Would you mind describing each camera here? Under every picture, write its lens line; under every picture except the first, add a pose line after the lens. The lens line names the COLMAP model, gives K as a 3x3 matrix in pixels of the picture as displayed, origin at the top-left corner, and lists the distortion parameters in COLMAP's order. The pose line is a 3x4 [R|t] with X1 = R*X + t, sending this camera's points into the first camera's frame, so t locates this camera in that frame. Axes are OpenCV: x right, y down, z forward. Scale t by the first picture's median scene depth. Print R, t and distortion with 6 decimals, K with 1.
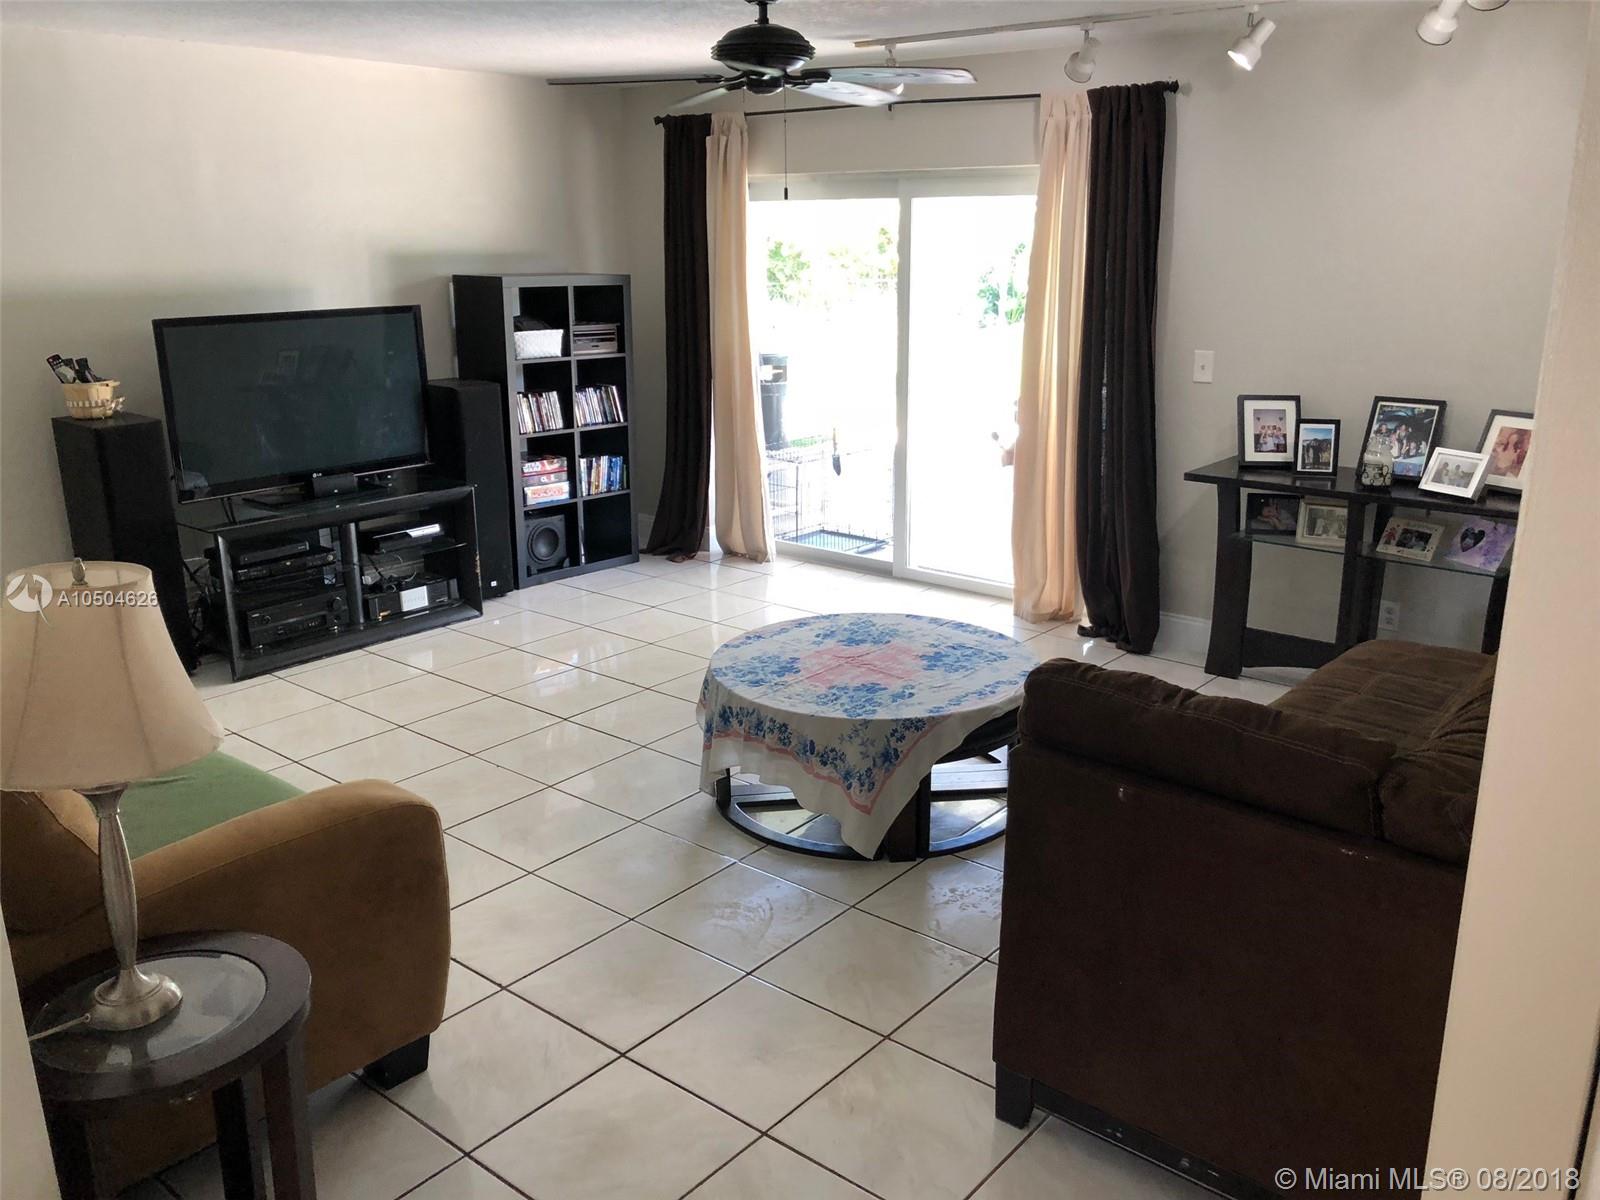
lens RADIAL K [[1336.1, 0, 800.2], [0, 1336.1, 596.3], [0, 0, 1]] dist [0.039183, -0.024451]
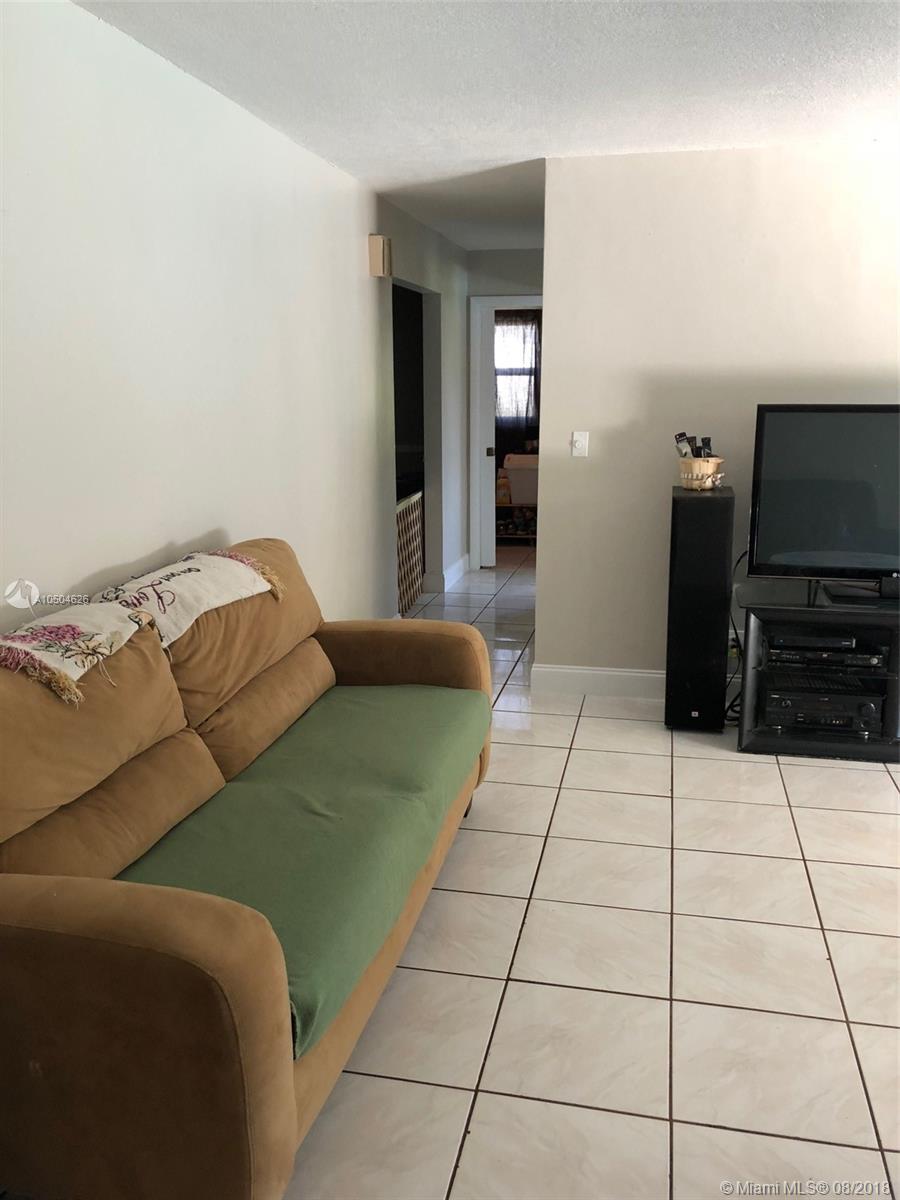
lens RADIAL K [[1002.1, 0, 451.1], [0, 1002.1, 601.5], [0, 0, 1]] dist [0.039183, -0.024451]
pose [[0.456762, 0.197621, -0.867361, 0.133534], [-0.240628, 0.966113, 0.093404, -0.069608], [0.856427, 0.166047, 0.488837, 0.422042]]
